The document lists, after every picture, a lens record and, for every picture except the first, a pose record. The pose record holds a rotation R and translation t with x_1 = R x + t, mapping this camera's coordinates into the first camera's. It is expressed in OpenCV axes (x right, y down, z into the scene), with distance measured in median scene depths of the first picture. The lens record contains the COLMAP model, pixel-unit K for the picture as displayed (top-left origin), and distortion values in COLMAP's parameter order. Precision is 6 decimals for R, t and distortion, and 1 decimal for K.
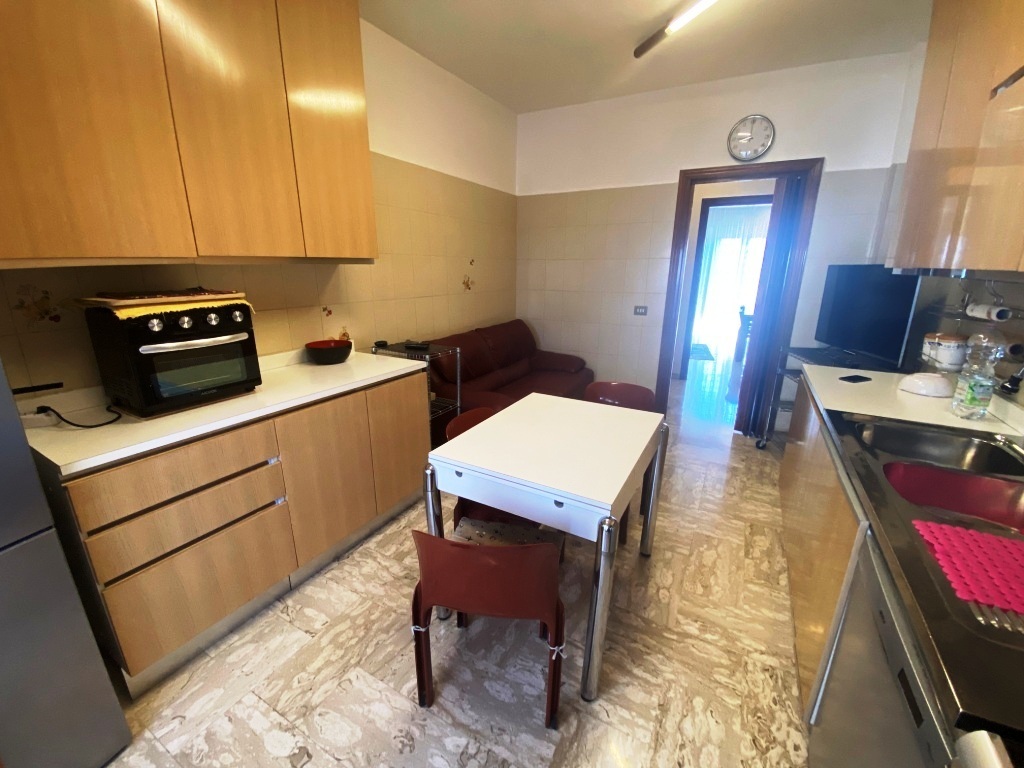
lens RADIAL K [[415.9, 0, 512.0], [0, 415.9, 384.0], [0, 0, 1]] dist [0.042255, -0.027080]
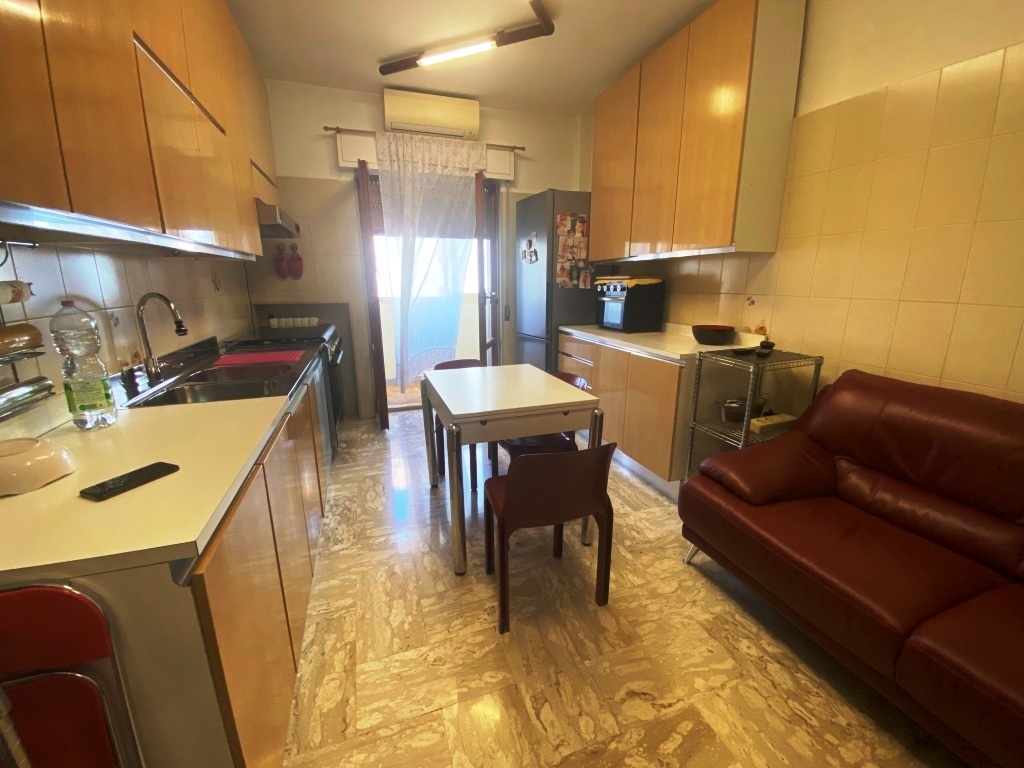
lens RADIAL K [[415.9, 0, 512.0], [0, 415.9, 384.0], [0, 0, 1]] dist [0.042255, -0.027080]
pose [[-0.662894, 0.175560, -0.727839, 0.818323], [-0.207564, 0.890926, 0.403940, -0.325202], [0.719367, 0.418843, -0.554150, 1.400971]]
